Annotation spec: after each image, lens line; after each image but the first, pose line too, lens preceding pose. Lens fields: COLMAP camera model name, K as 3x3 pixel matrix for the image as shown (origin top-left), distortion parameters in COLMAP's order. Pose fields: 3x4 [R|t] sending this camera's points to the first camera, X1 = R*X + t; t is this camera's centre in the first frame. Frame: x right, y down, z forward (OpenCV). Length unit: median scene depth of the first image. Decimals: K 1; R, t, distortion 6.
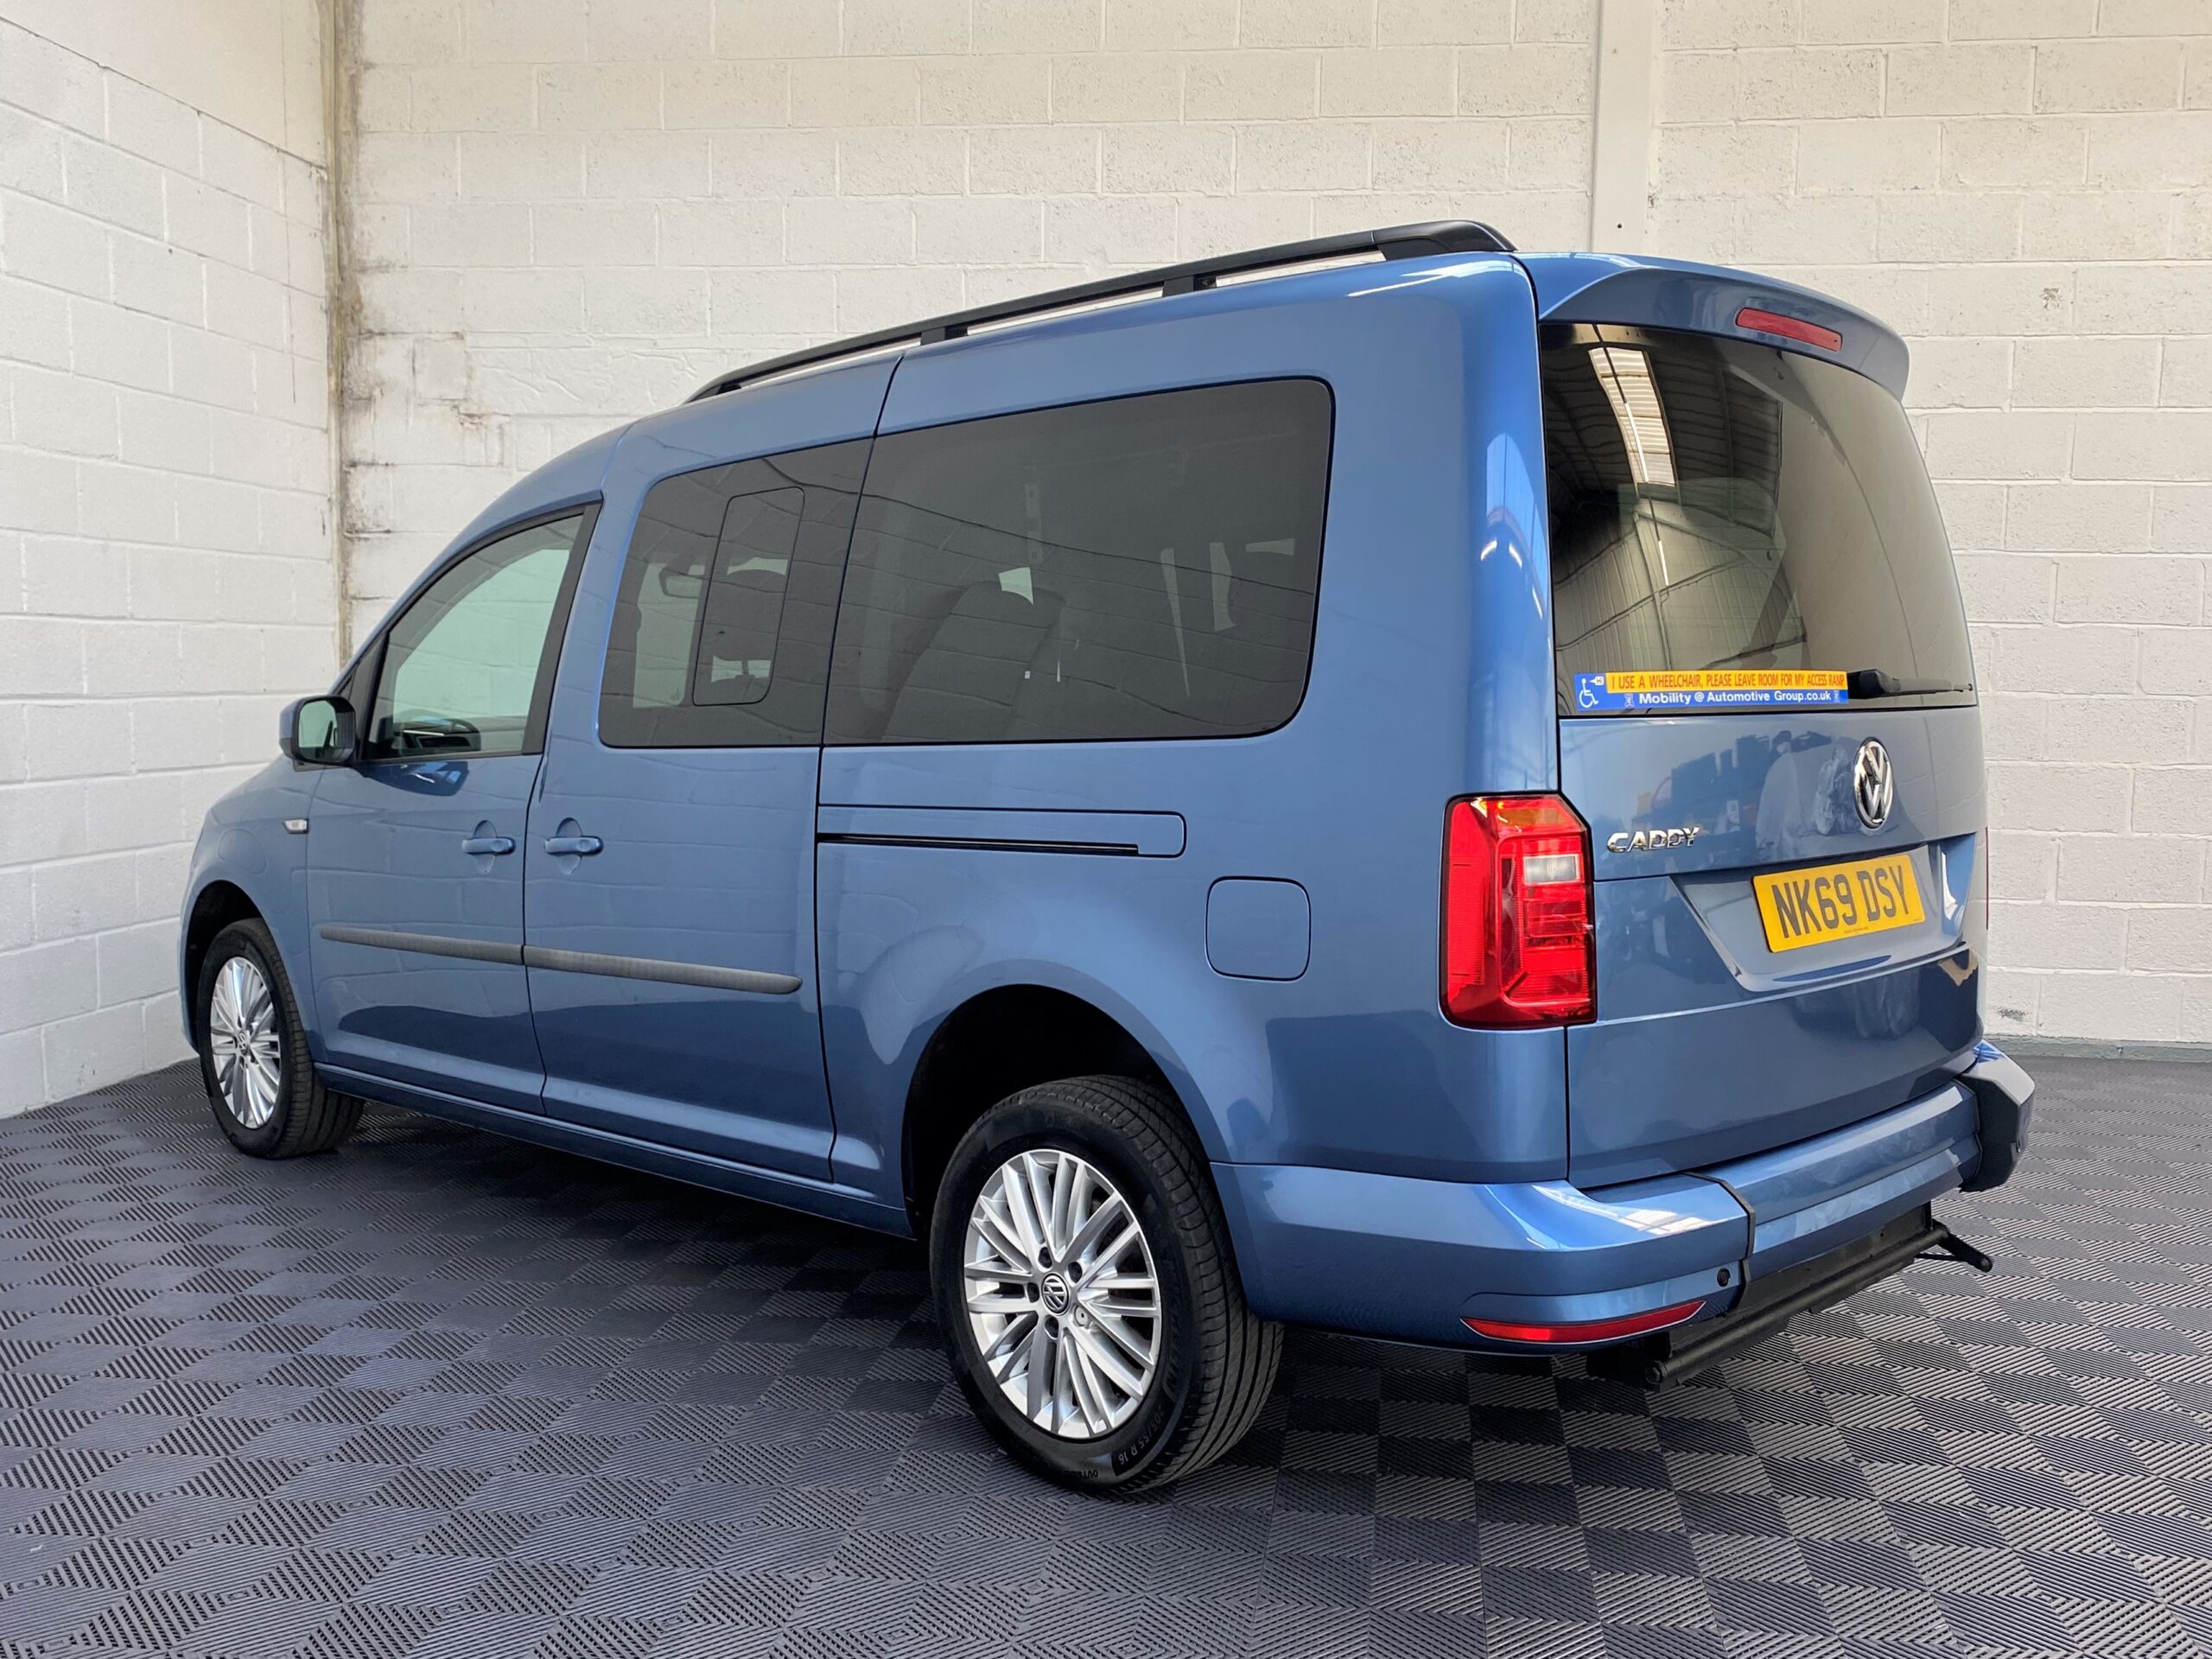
lens RADIAL K [[2027.2, 0, 1185.6], [0, 2027.2, 859.2], [0, 0, 1]] dist [0.014392, 0.007224]
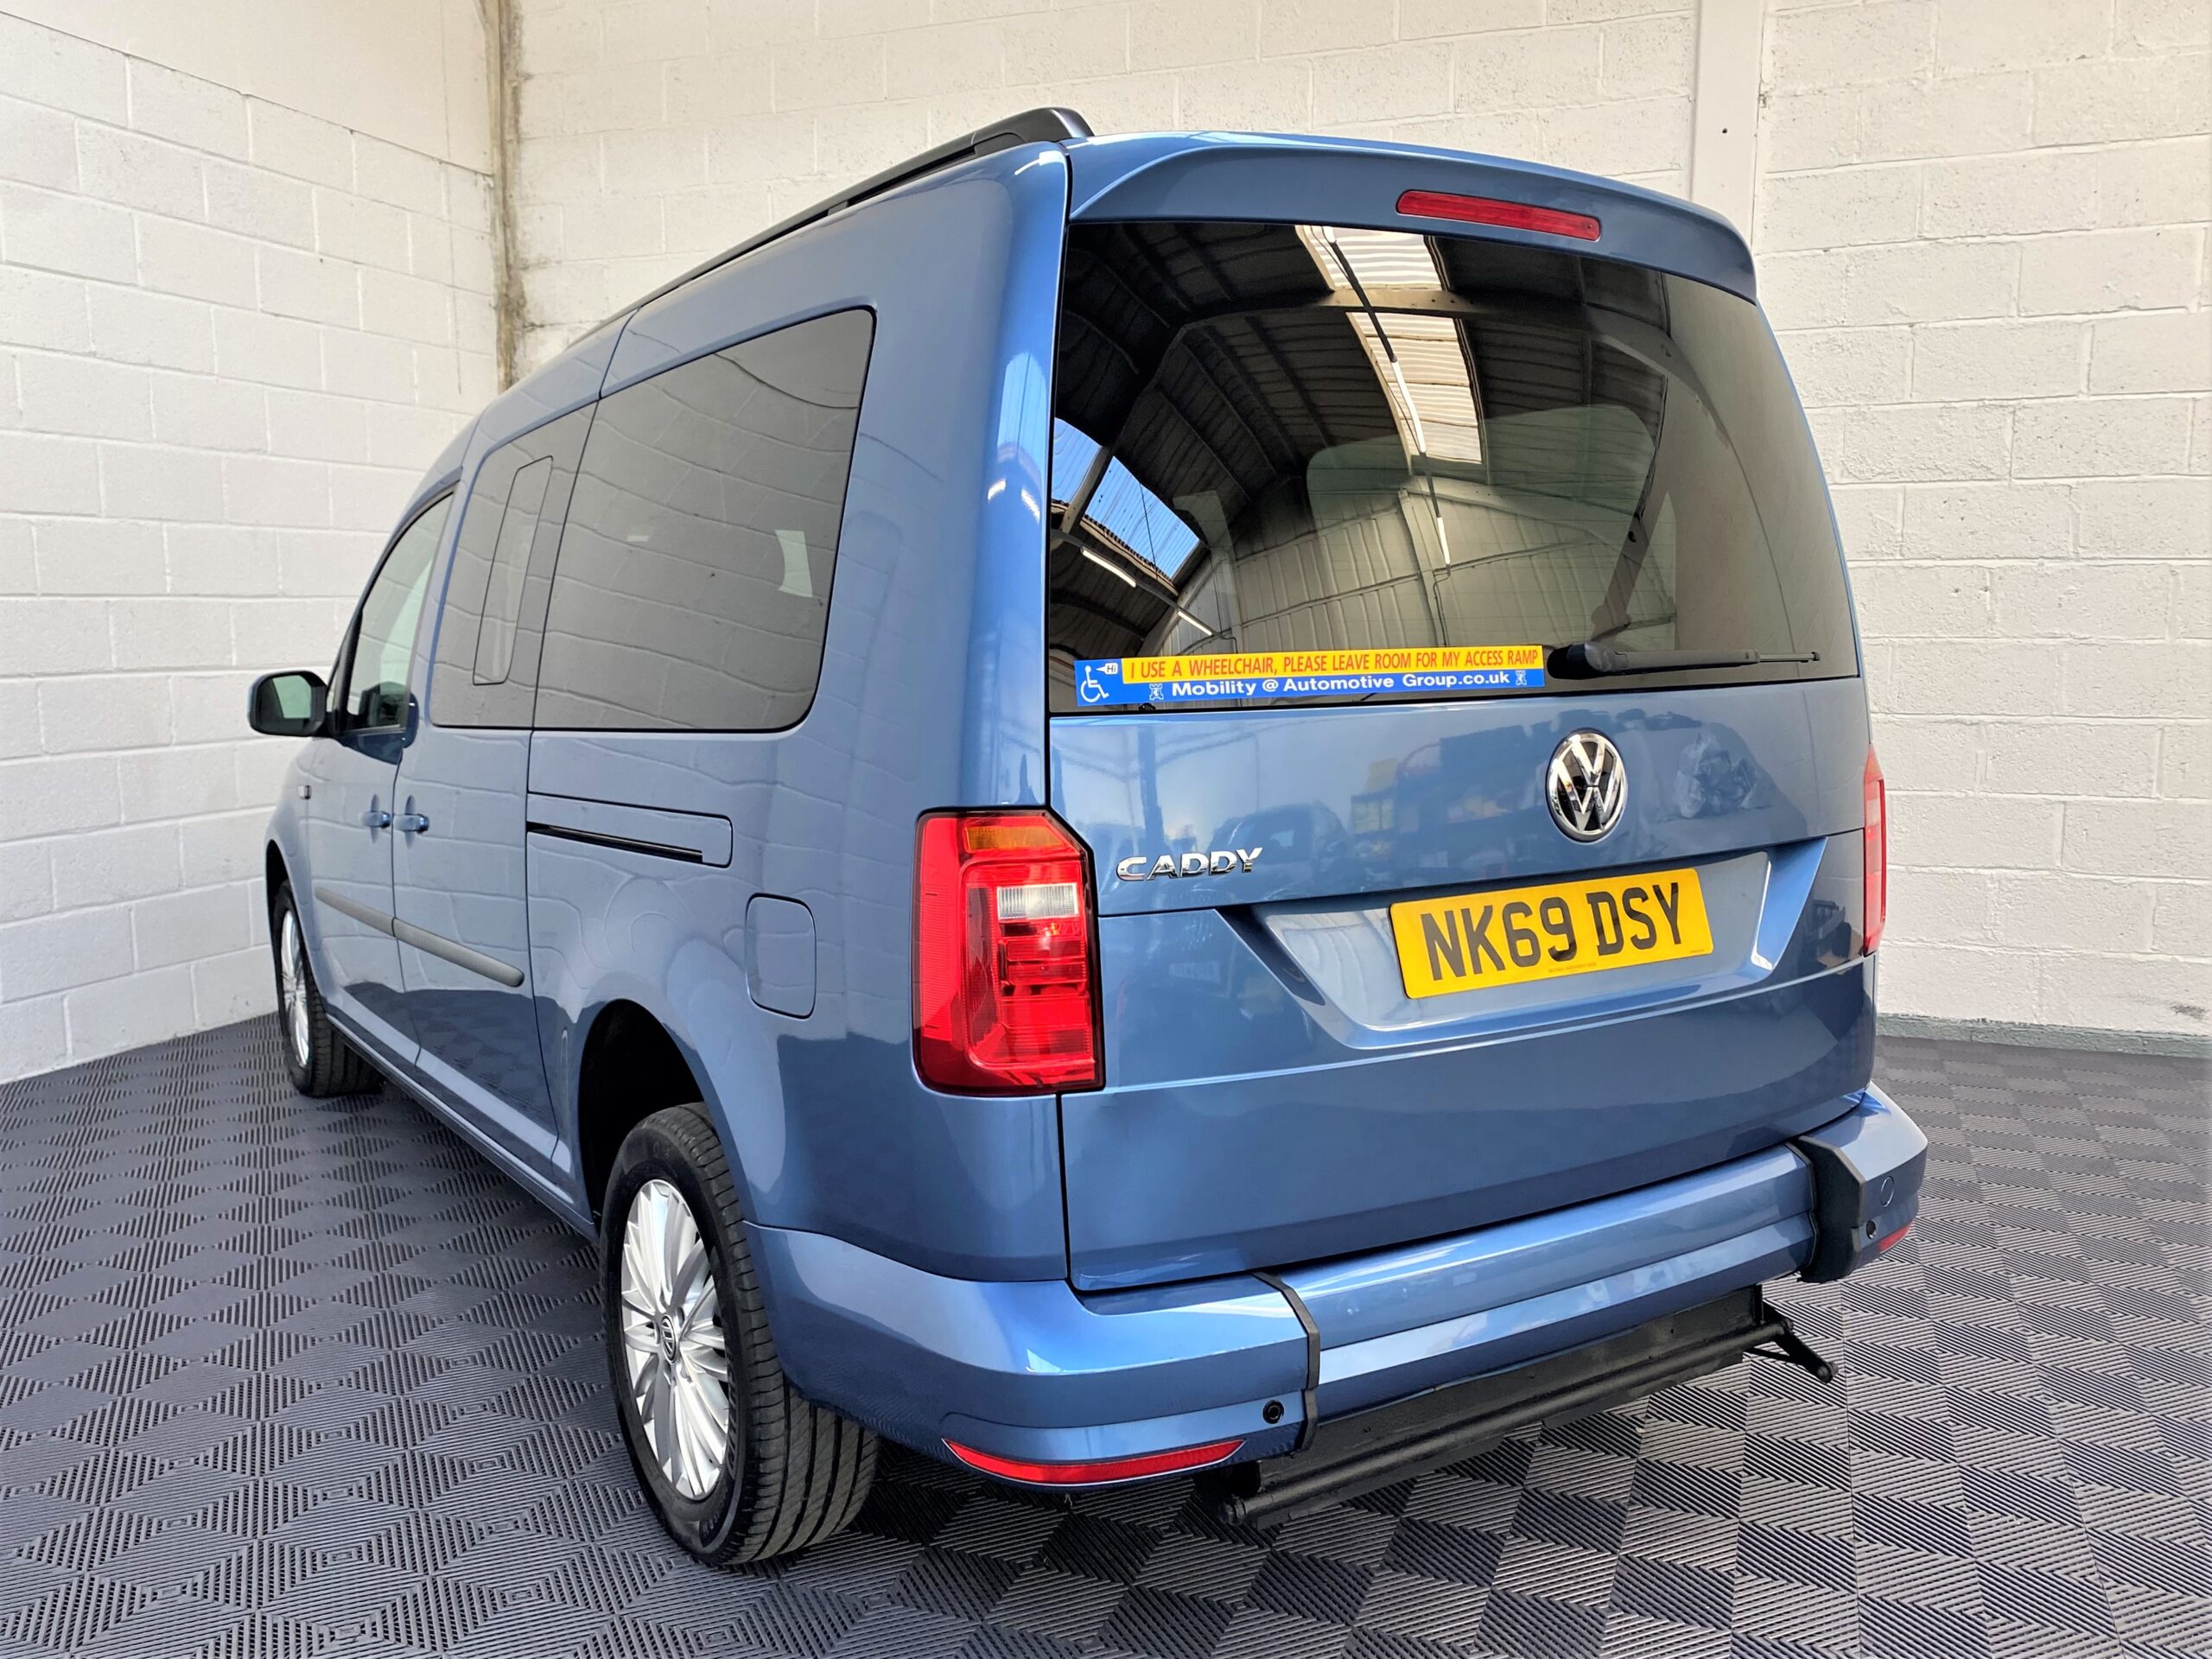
lens RADIAL K [[1862.4, 0, 1096.8], [0, 1862.4, 836.6], [0, 0, 1]] dist [0.013646, 0.005533]
pose [[0.968444, 0.013713, -0.248854, 0.291452], [-0.007213, 0.999609, 0.027012, -0.031221], [0.249127, -0.024365, 0.968164, 0.212738]]
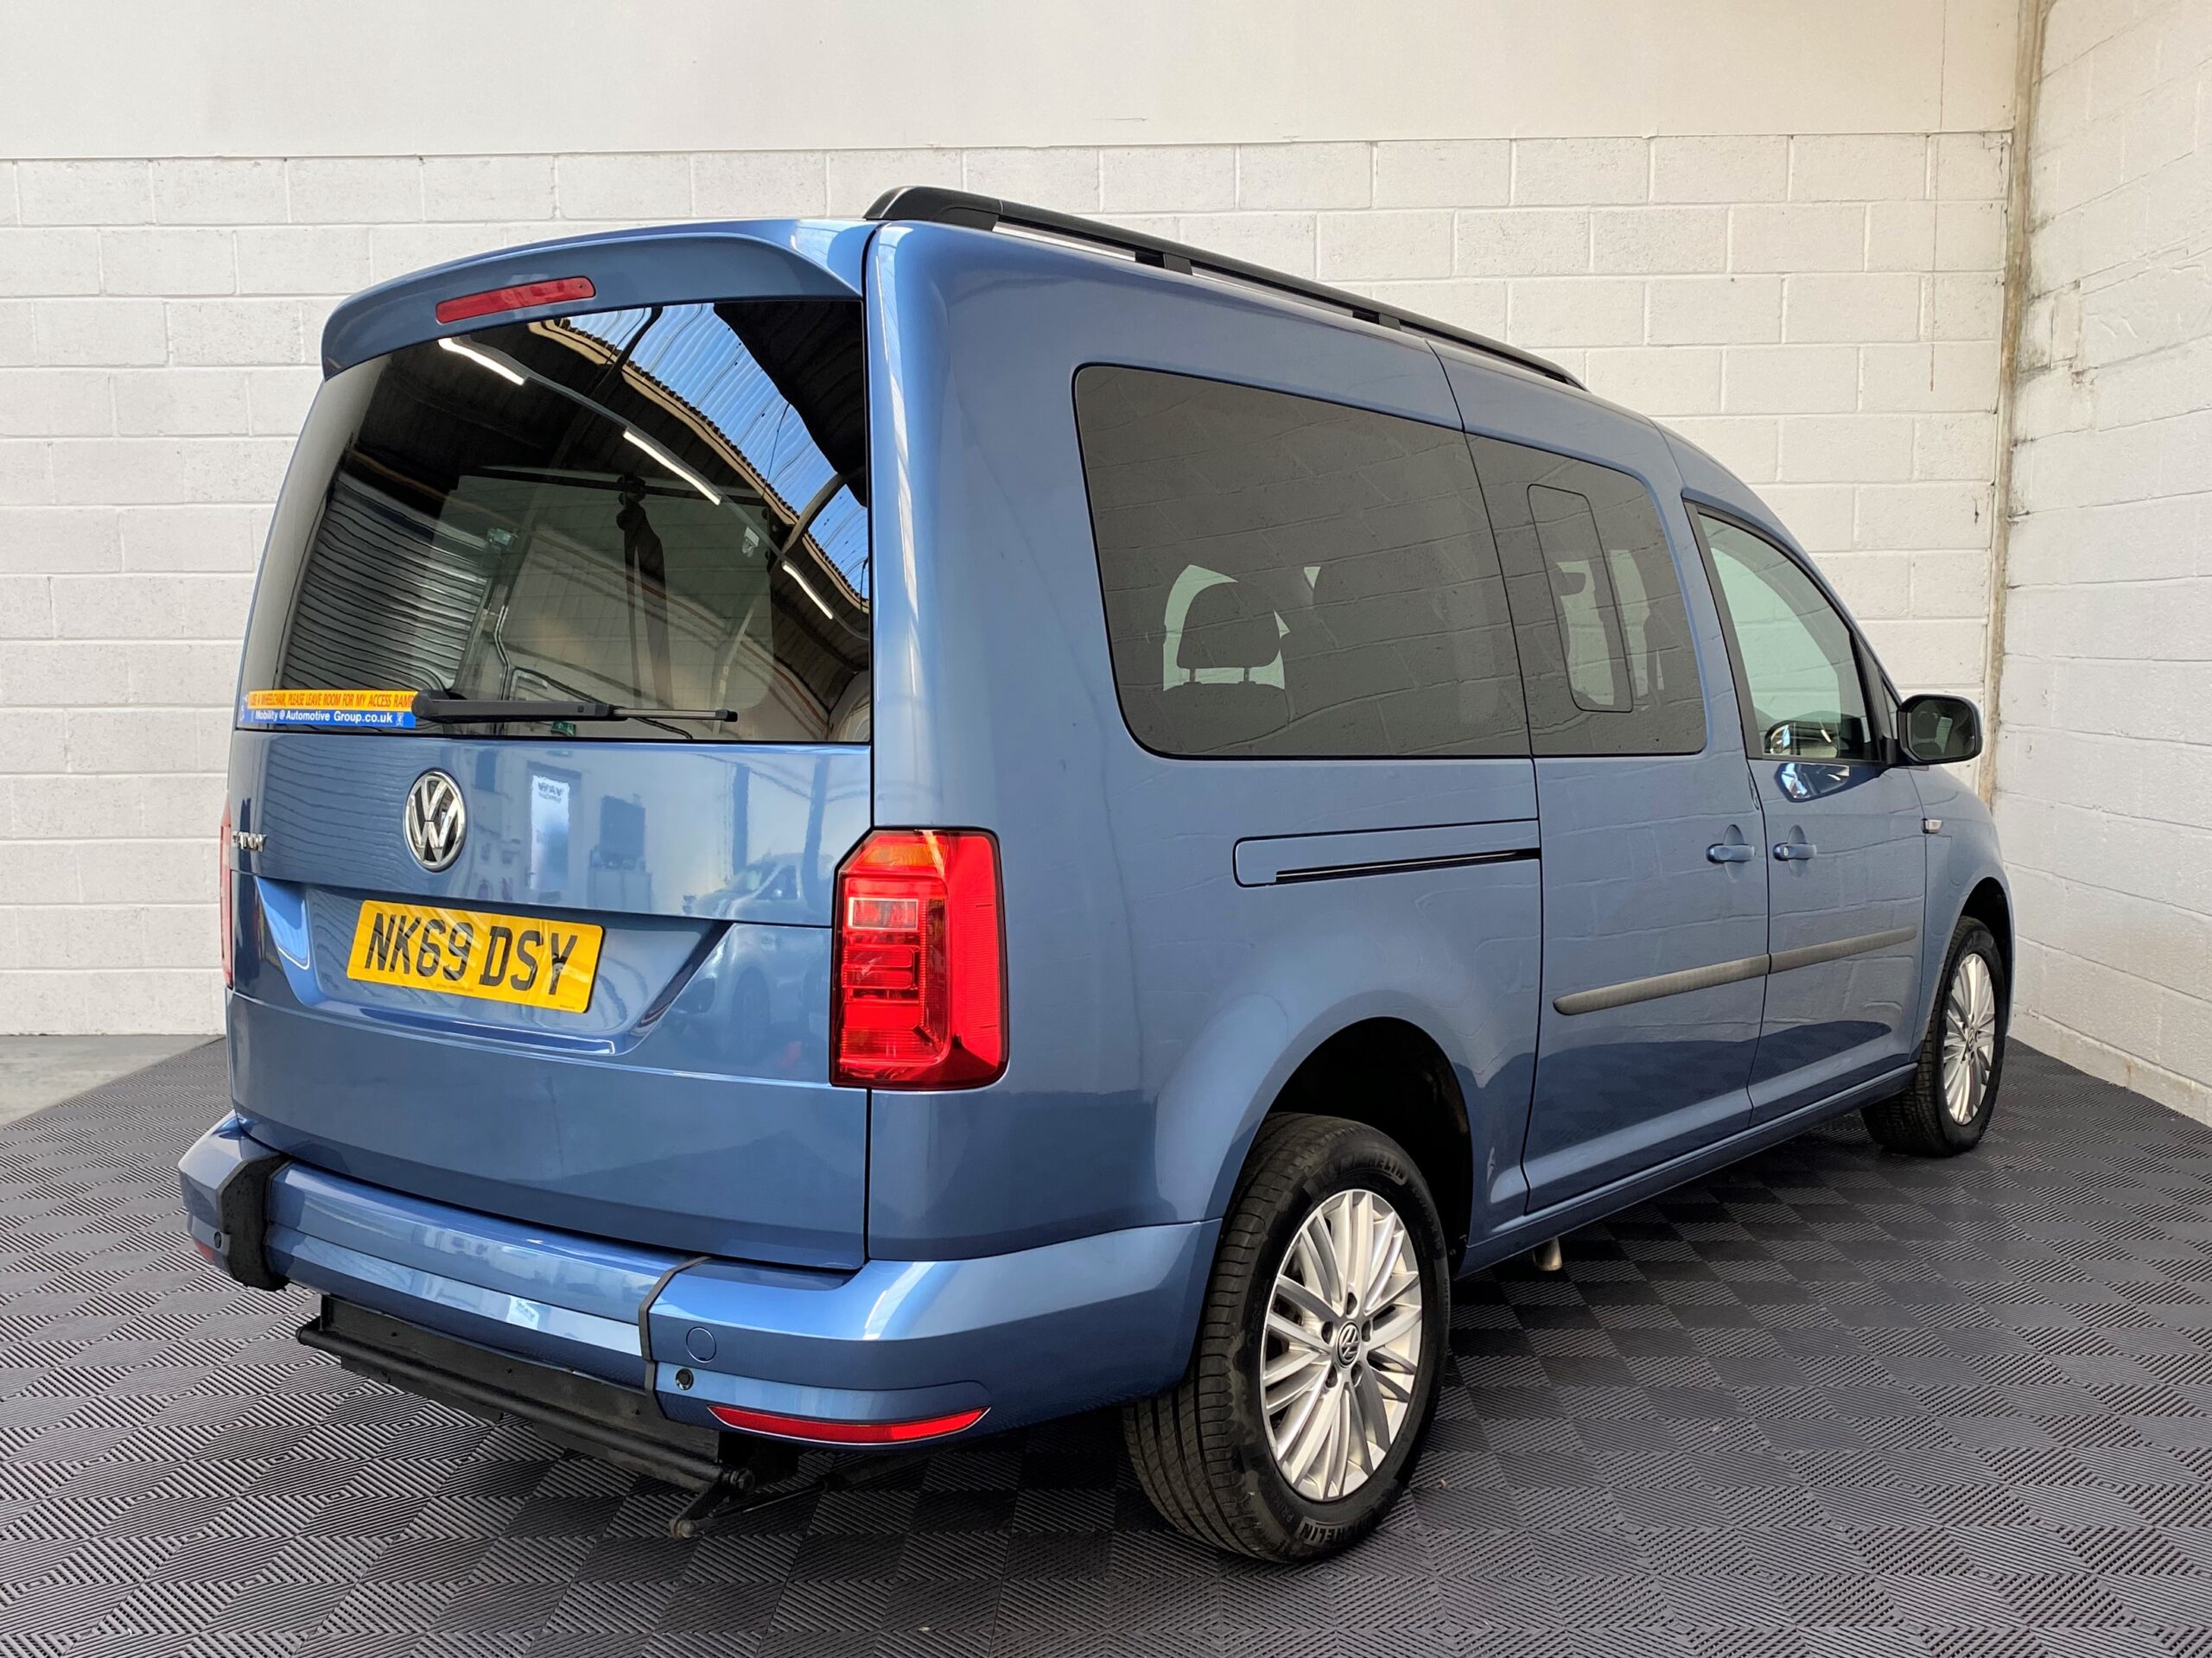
lens RADIAL K [[2106.4, 0, 1115.3], [0, 2106.4, 894.4], [0, 0, 1]] dist [0.028106, -0.033892]
pose [[0.093025, 0.106936, -0.989905, 1.102379], [-0.083576, 0.991546, 0.099259, -0.104677], [0.992150, 0.073499, 0.101175, 1.045086]]
